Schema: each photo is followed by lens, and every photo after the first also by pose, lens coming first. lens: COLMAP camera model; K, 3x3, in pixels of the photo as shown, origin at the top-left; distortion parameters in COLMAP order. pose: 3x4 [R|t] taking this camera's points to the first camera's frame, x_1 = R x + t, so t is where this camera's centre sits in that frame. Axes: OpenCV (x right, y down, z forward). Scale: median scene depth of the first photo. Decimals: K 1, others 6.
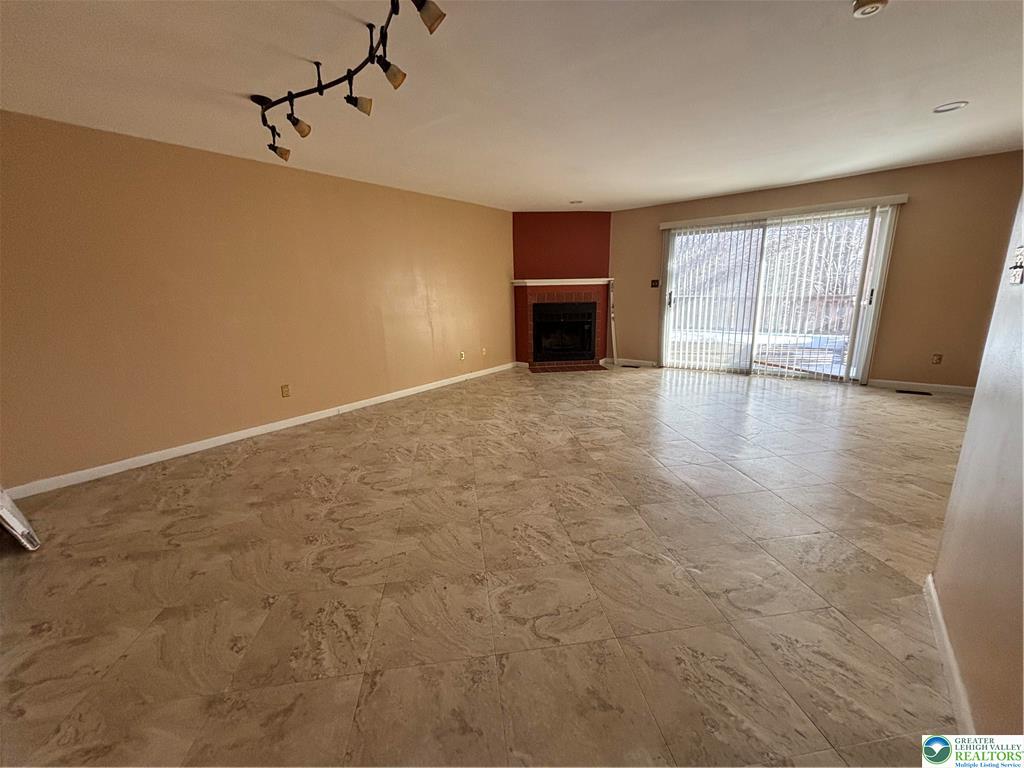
lens RADIAL K [[407.6, 0, 512.0], [0, 407.6, 384.0], [0, 0, 1]] dist [-0.011848, -0.000043]
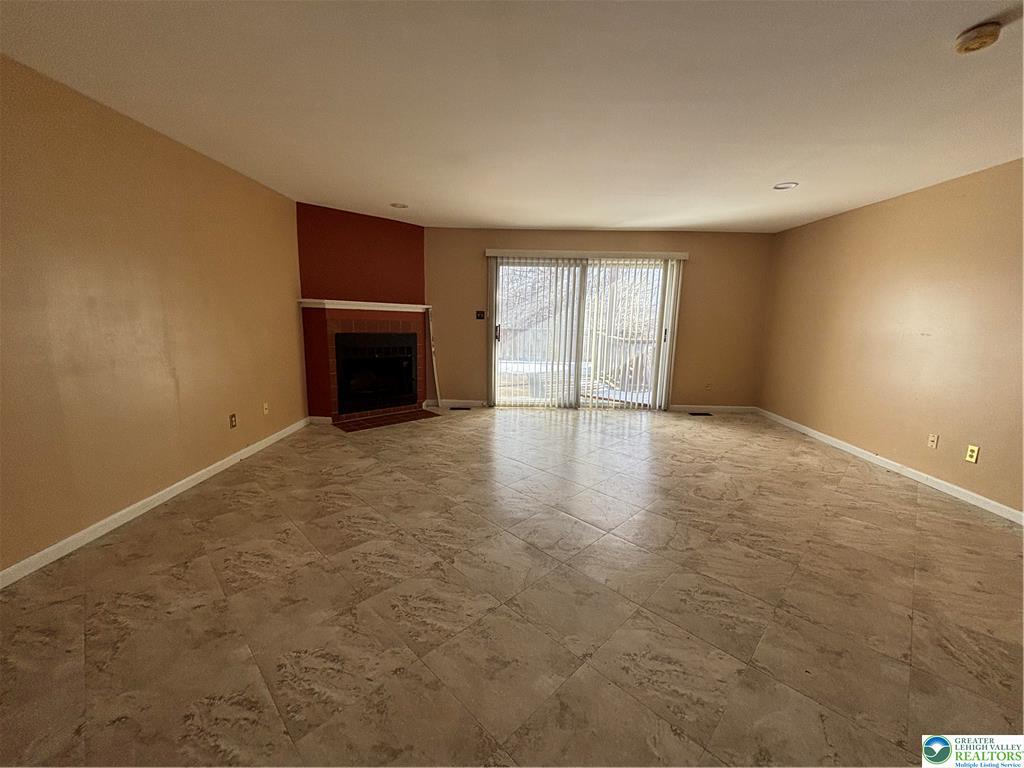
lens RADIAL K [[408.6, 0, 514.4], [0, 408.6, 381.7], [0, 0, 1]] dist [-0.002205, 0.000806]
pose [[0.791483, -0.052900, 0.608898, -0.148694], [0.091380, 0.995292, -0.032312, -0.065672], [-0.604322, 0.081215, 0.792590, 0.263667]]
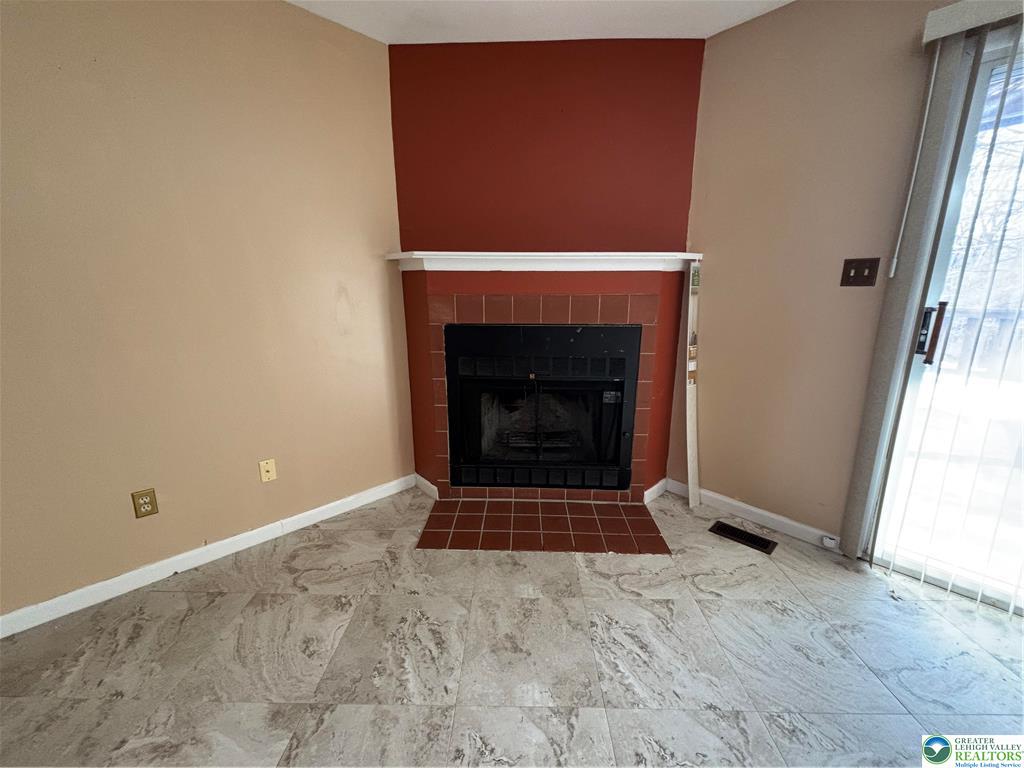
lens RADIAL K [[428.7, 0, 511.9], [0, 428.7, 380.2], [0, 0, 1]] dist [0.013940, 0.000114]
pose [[0.985268, 0.056560, -0.161391, 0.175734], [-0.055653, 0.998399, 0.010136, -0.167421], [0.161706, -0.001005, 0.986838, 0.694589]]
